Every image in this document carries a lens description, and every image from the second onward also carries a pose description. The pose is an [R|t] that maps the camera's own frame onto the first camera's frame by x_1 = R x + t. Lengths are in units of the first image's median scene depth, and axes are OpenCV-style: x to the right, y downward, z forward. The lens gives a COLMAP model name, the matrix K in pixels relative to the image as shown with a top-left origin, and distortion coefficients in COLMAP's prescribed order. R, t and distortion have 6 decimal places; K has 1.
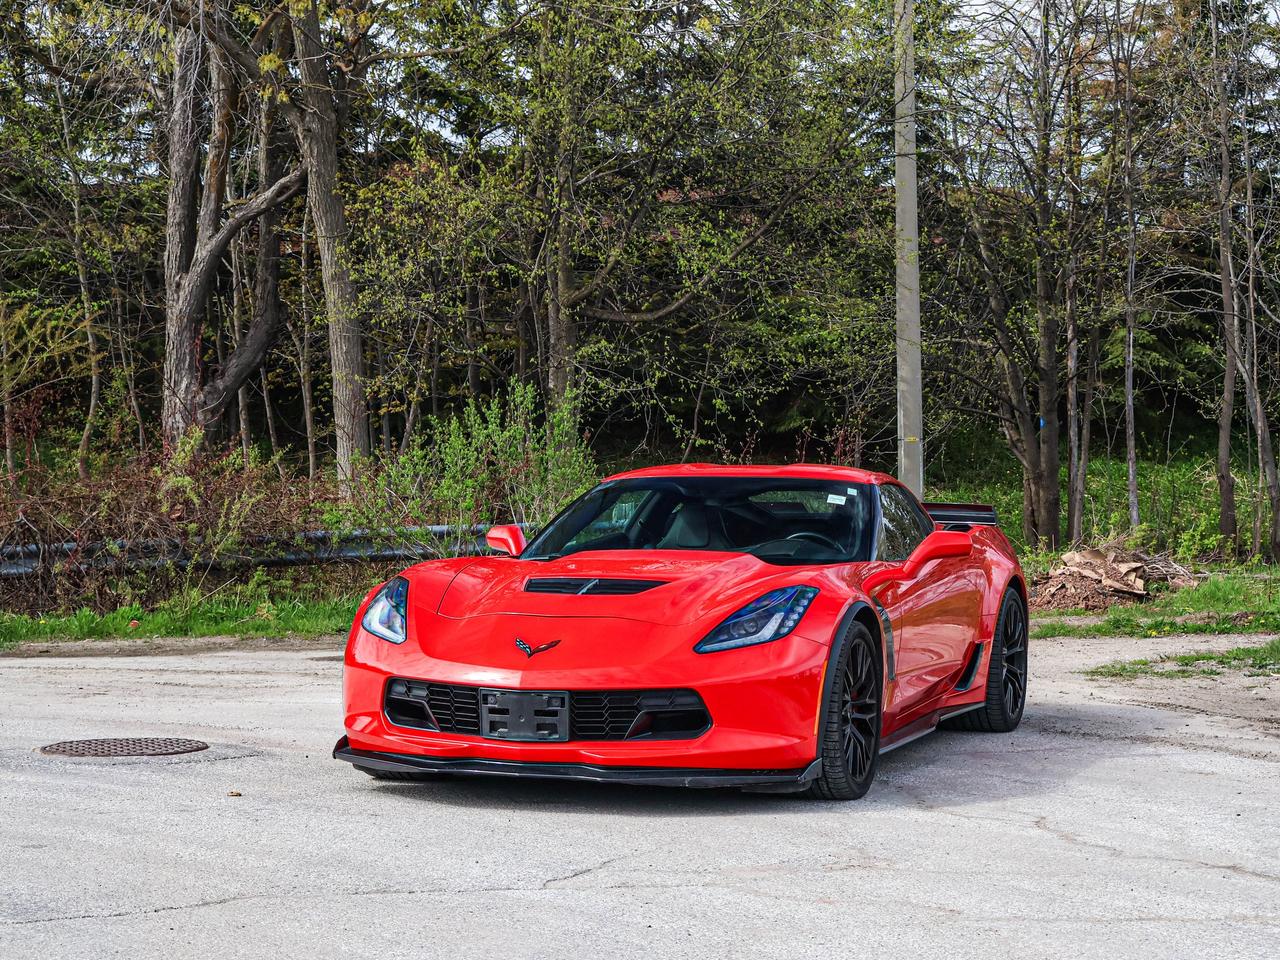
lens RADIAL K [[2493.6, 0, 640.0], [0, 2493.6, 480.0], [0, 0, 1]] dist [-0.009254, -0.133988]
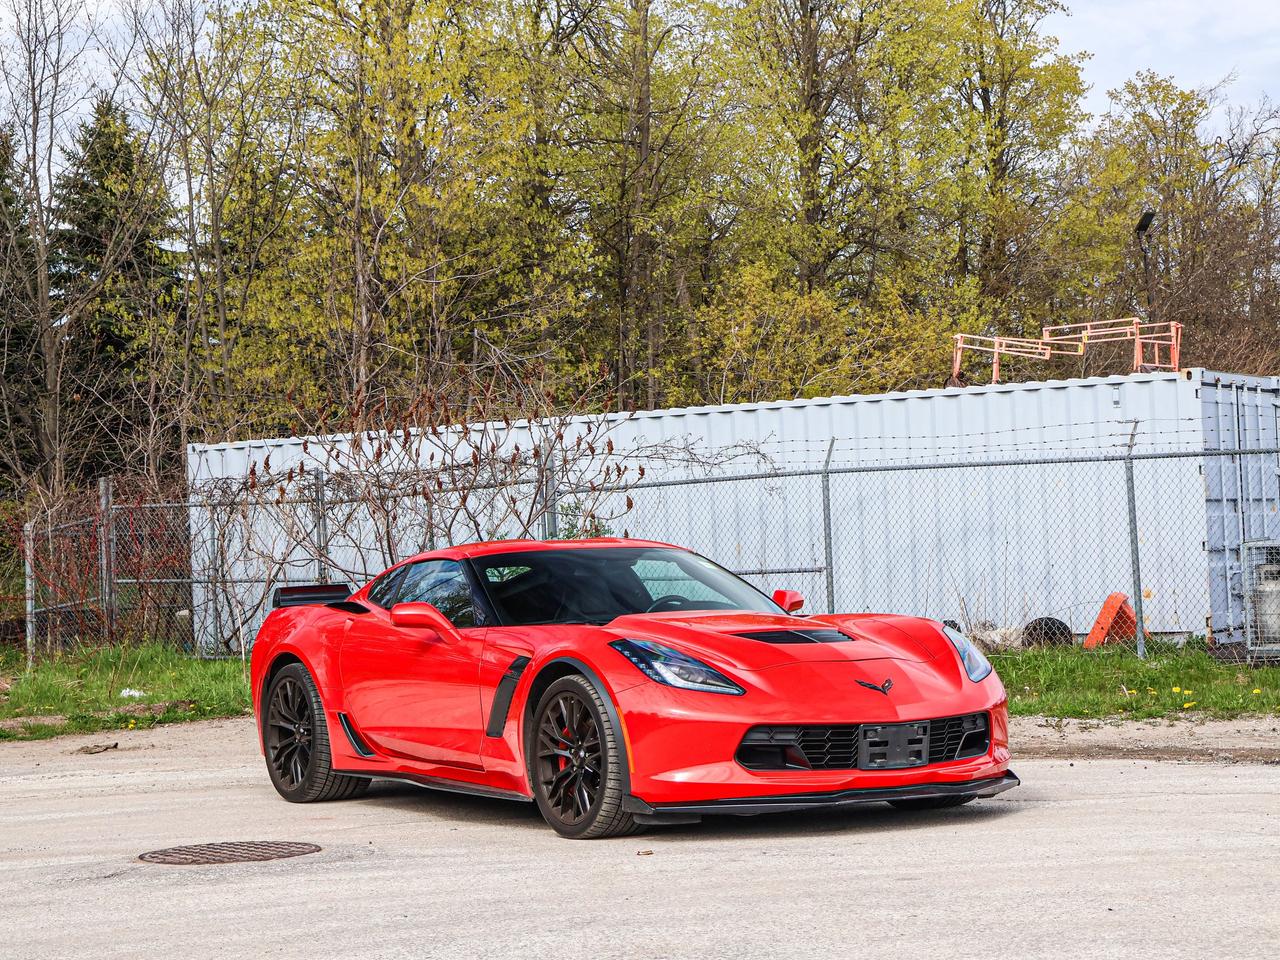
lens RADIAL K [[2537.5, 0, 640.0], [0, 2537.5, 480.0], [0, 0, 1]] dist [-0.033585, -0.087998]
pose [[0.654706, 0.002761, 0.755879, -0.767052], [0.036130, 0.998736, -0.034943, 0.006599], [-0.755020, 0.050187, 0.653778, 0.244174]]
